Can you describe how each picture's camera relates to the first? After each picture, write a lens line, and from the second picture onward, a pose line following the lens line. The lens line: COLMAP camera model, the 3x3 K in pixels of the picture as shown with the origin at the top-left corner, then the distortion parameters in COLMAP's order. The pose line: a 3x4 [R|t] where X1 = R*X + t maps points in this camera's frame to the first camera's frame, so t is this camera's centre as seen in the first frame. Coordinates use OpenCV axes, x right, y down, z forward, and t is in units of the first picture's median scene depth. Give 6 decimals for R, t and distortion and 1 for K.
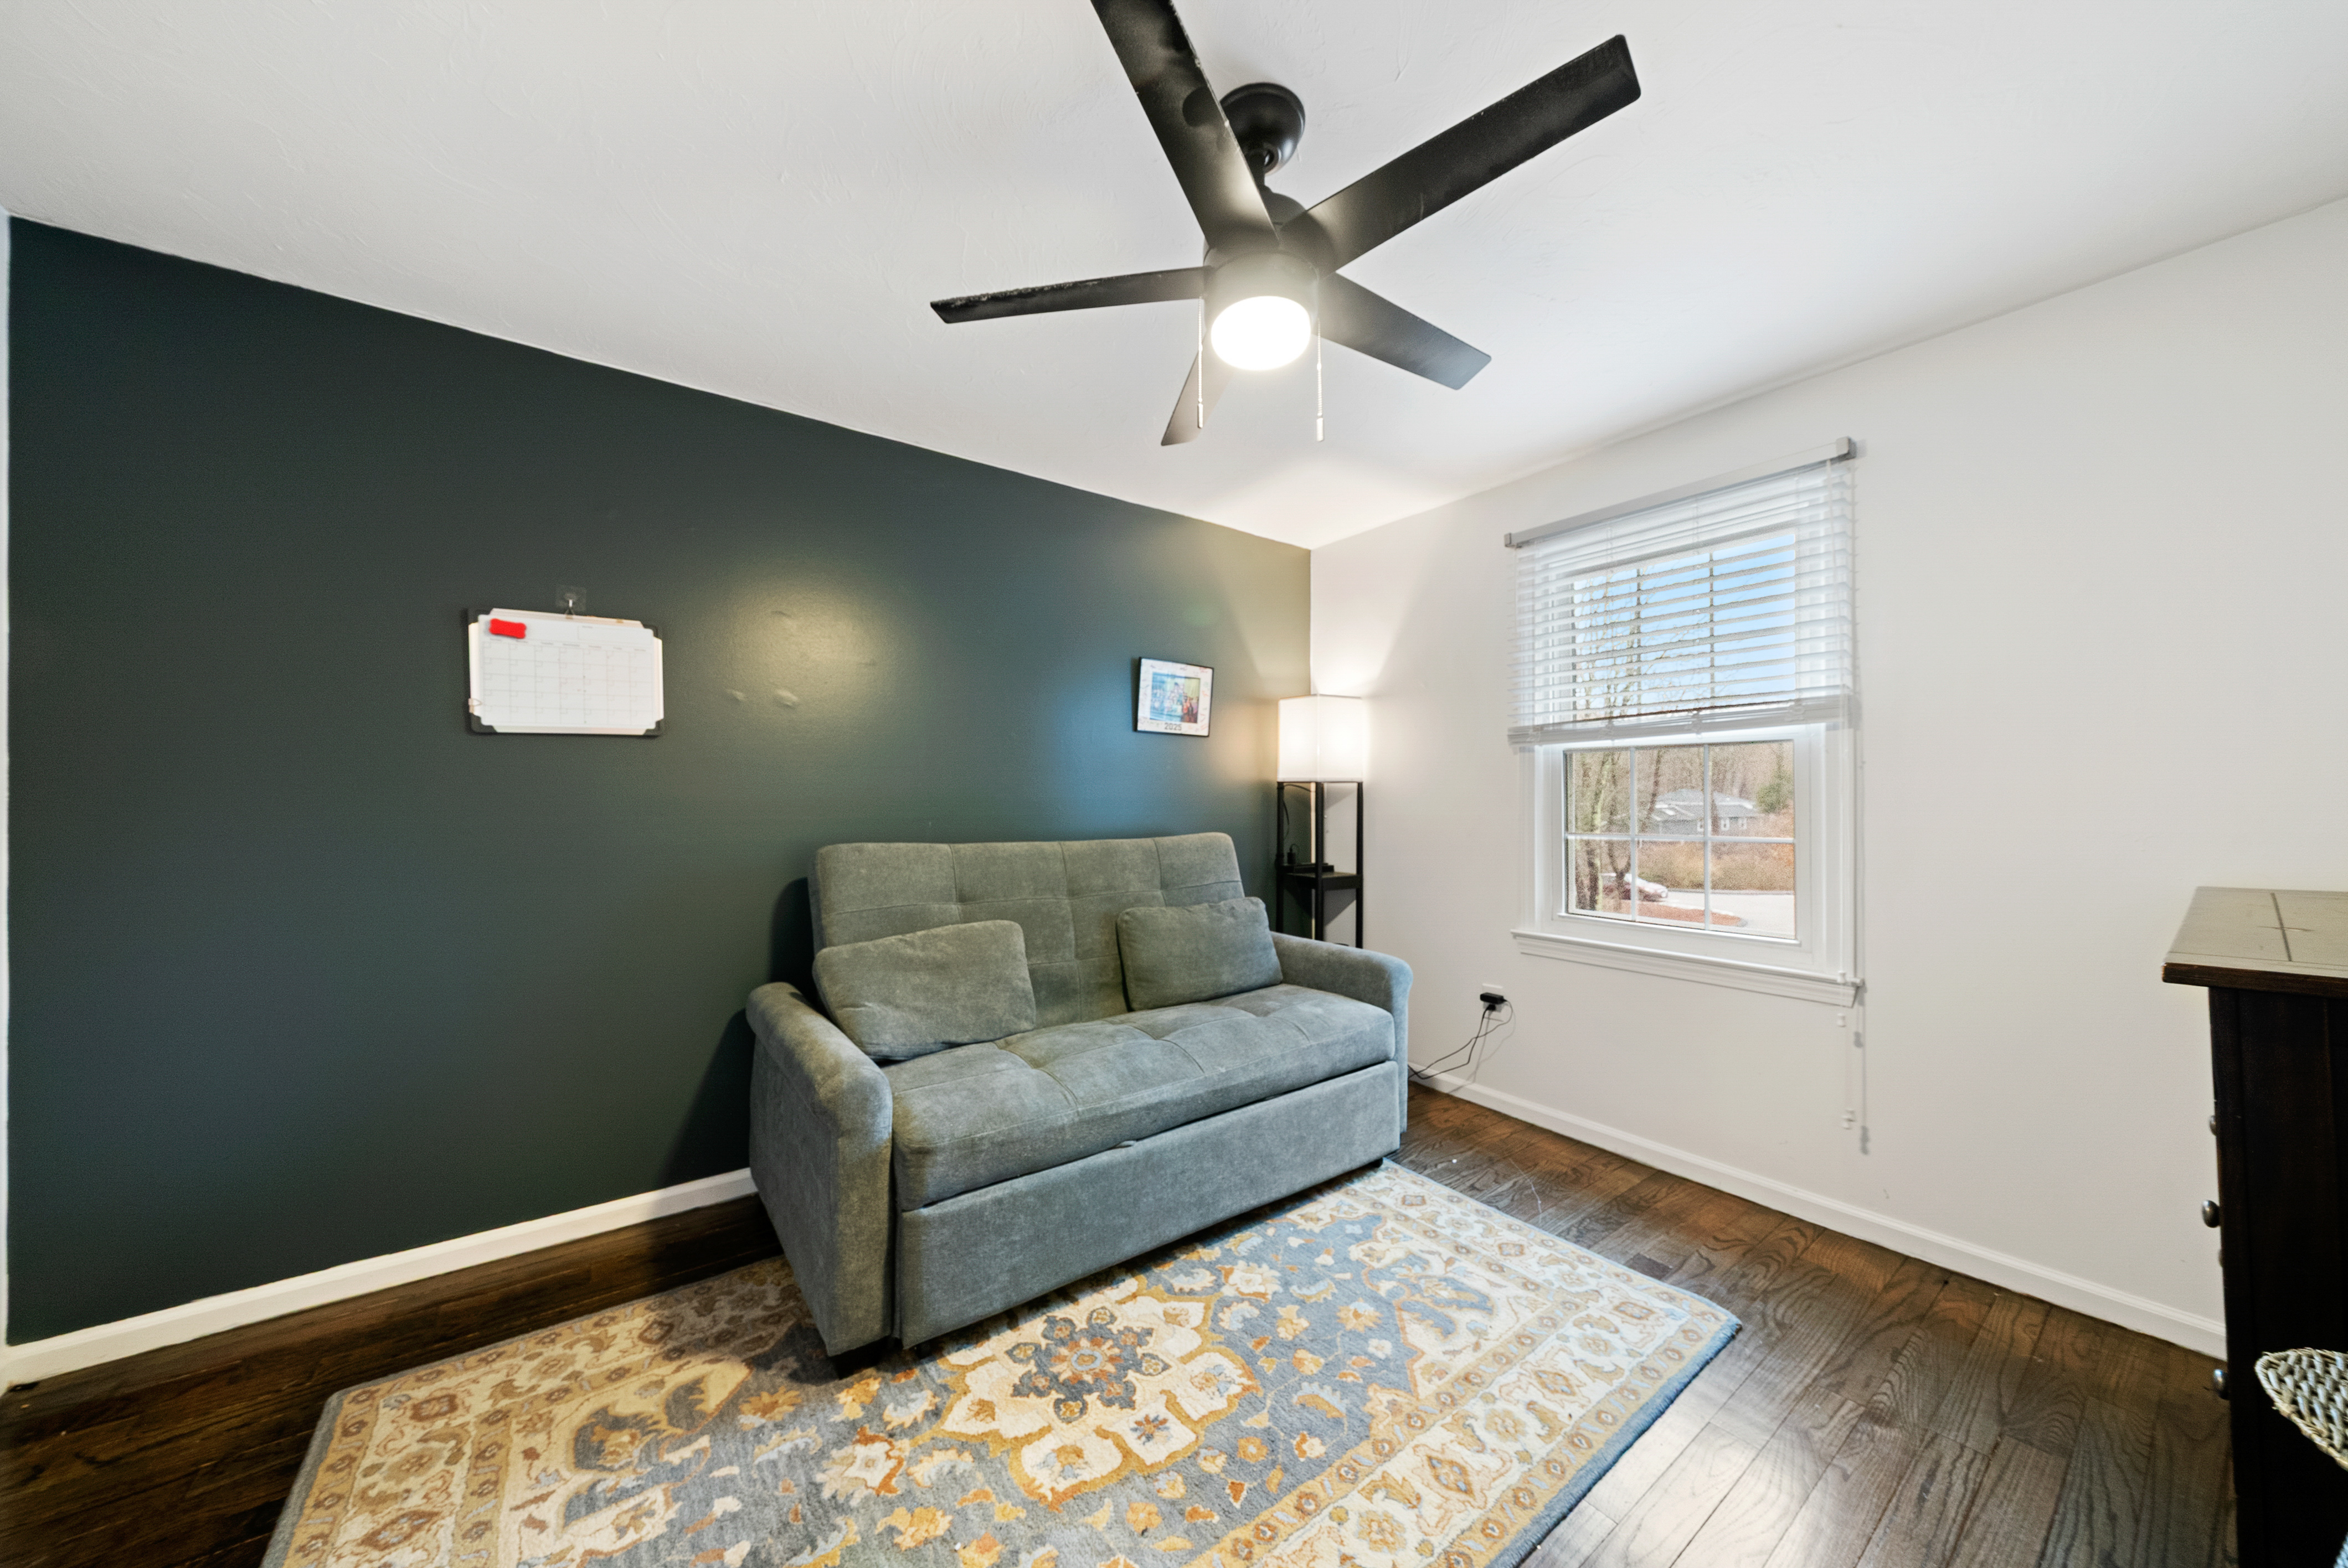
lens RADIAL K [[800.1, 0, 1163.6], [0, 800.1, 789.3], [0, 0, 1]] dist [-0.002311, -0.000621]
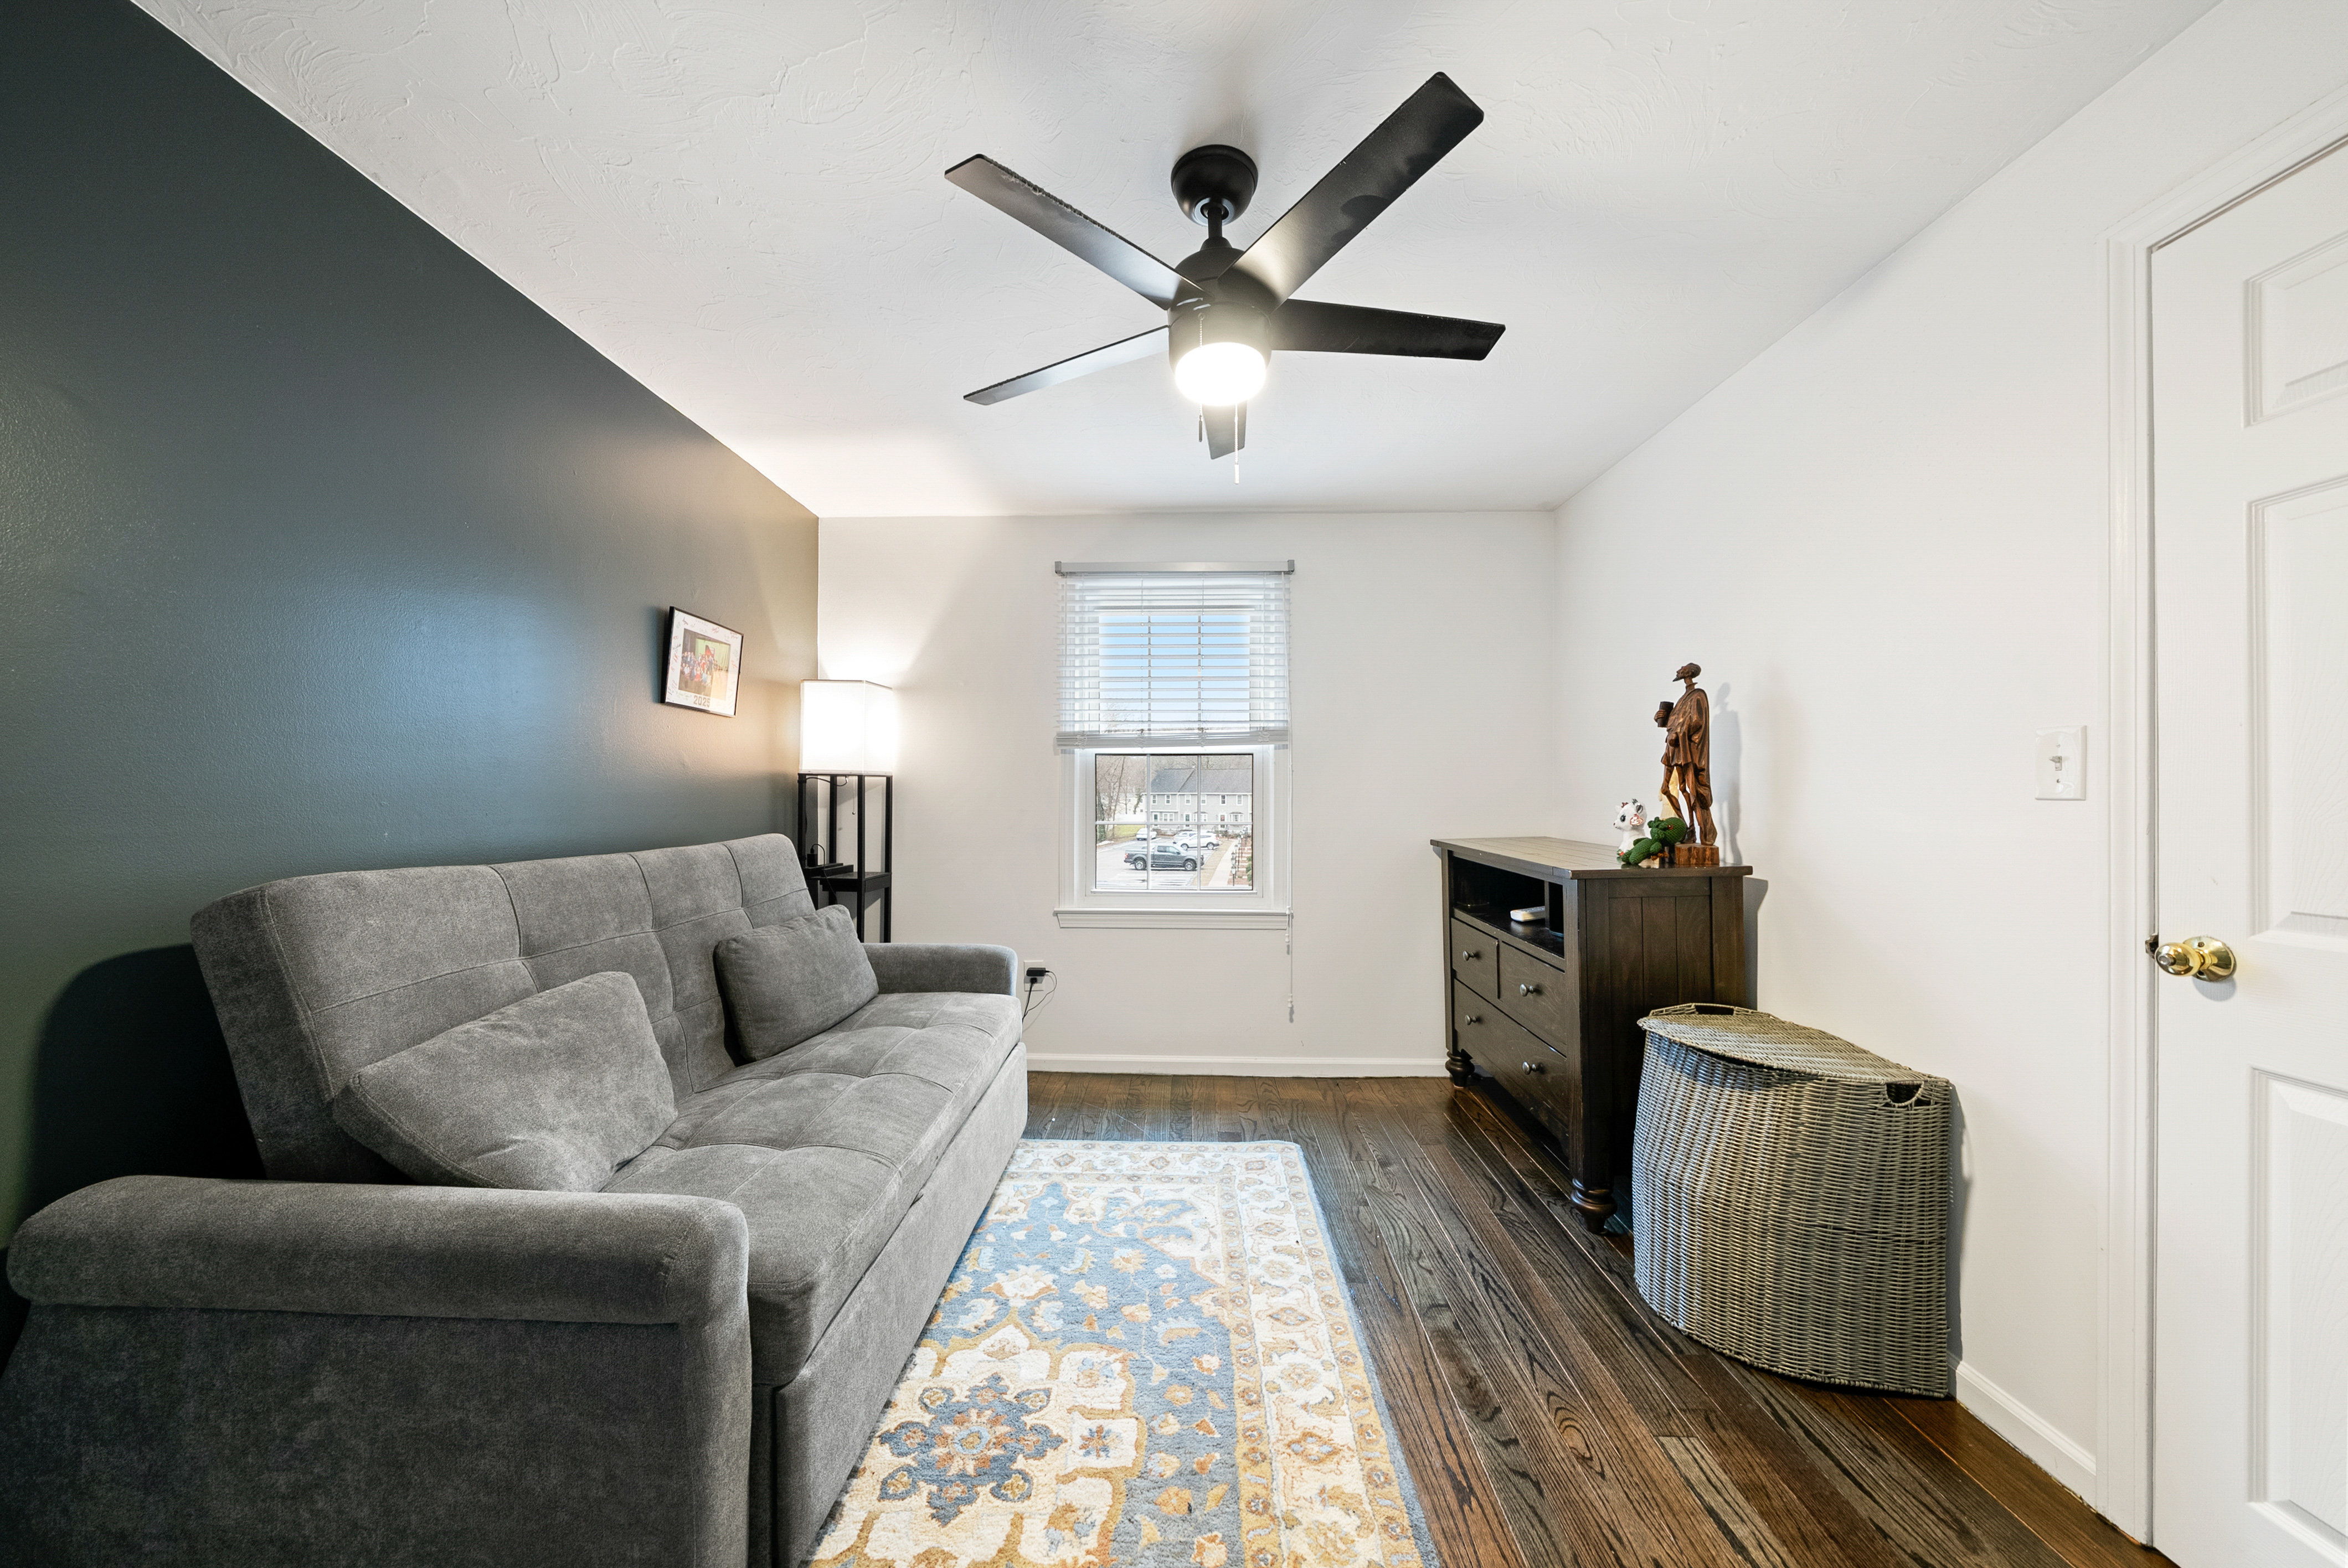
lens RADIAL K [[800.1, 0, 1165.9], [0, 800.1, 790.7], [0, 0, 1]] dist [-0.002311, -0.000621]
pose [[0.611421, 0.005500, 0.791286, -0.525609], [-0.012995, 0.999911, 0.003092, 0.002192], [-0.791199, -0.012174, 0.611438, 0.248581]]
